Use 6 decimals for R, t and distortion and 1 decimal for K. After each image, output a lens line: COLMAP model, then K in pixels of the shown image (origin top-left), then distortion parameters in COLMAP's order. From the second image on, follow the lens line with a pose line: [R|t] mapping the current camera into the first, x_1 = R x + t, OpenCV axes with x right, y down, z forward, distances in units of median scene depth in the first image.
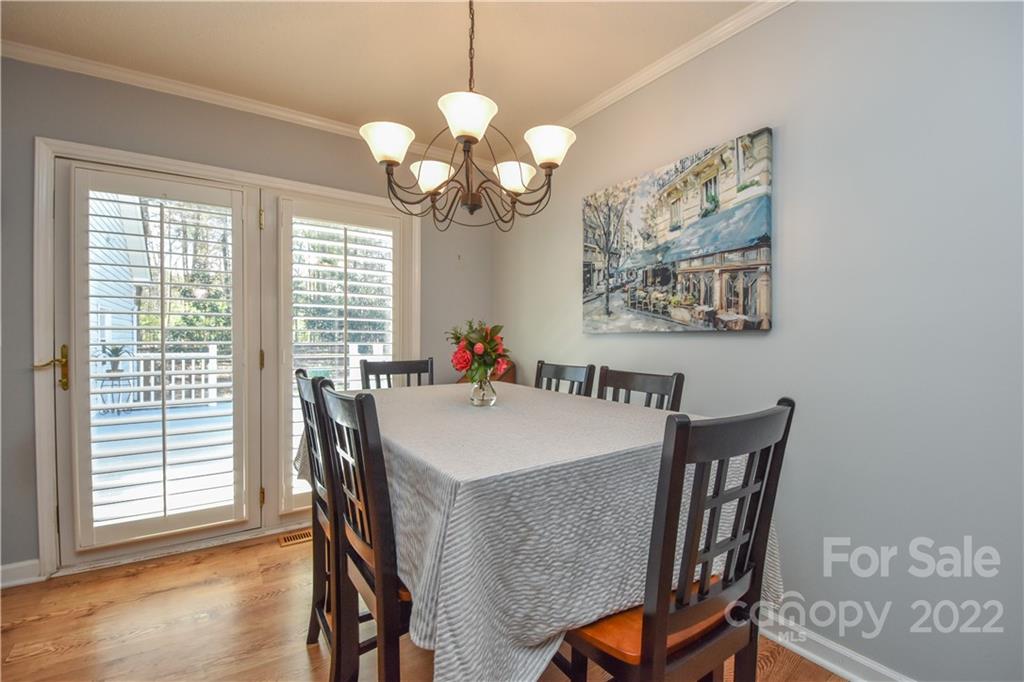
lens RADIAL K [[449.1, 0, 517.1], [0, 449.1, 344.9], [0, 0, 1]] dist [0.017778, -0.024093]
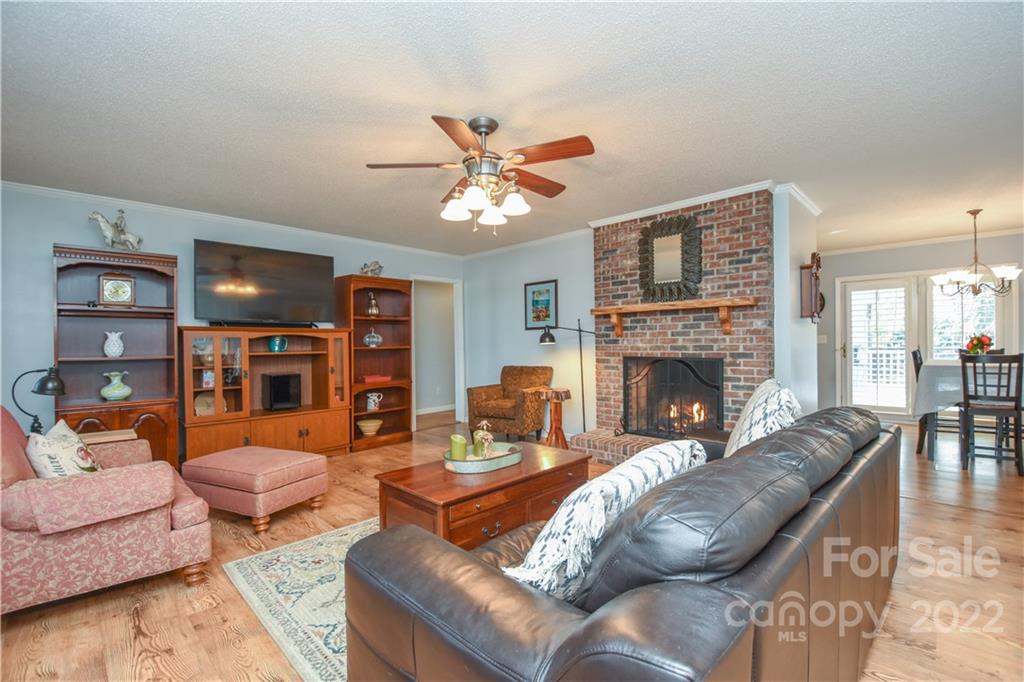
lens RADIAL K [[449.1, 0, 517.1], [0, 449.1, 344.9], [0, 0, 1]] dist [0.017778, -0.024093]
pose [[0.204588, -0.004272, -0.978839, 1.558528], [-0.003778, 0.999980, -0.005154, 0.037682], [0.978841, 0.004753, 0.204568, -1.840685]]
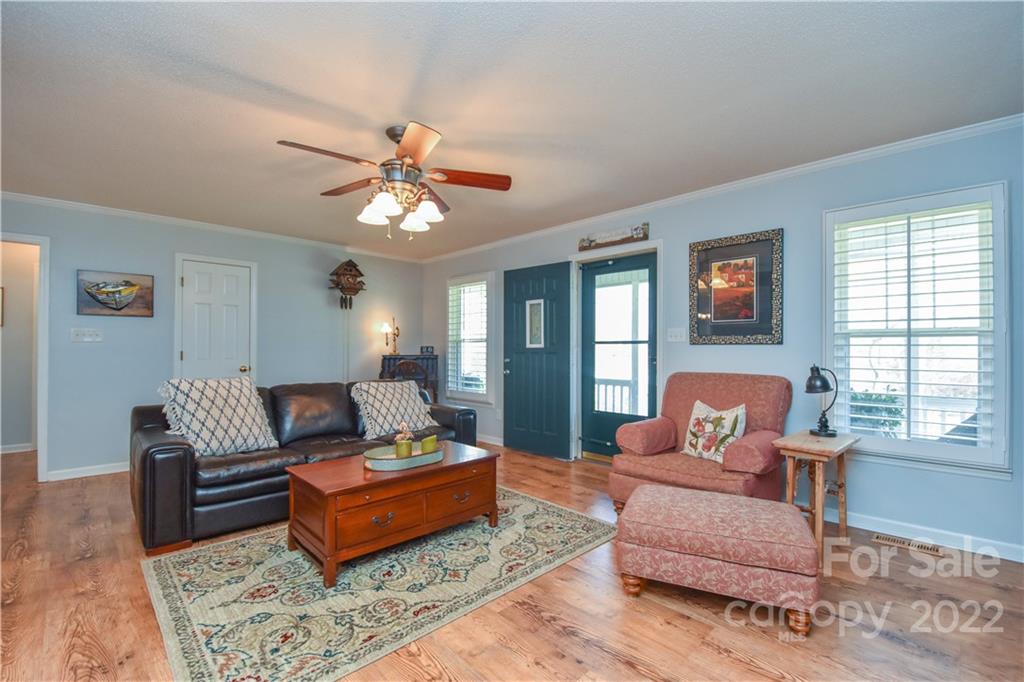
lens RADIAL K [[449.1, 0, 517.1], [0, 449.1, 344.9], [0, 0, 1]] dist [0.017778, -0.024093]
pose [[-0.188289, 0.002100, 0.982111, -1.001658], [0.014147, 0.999900, 0.000574, 0.022830], [-0.982012, 0.014002, -0.188300, -1.753184]]
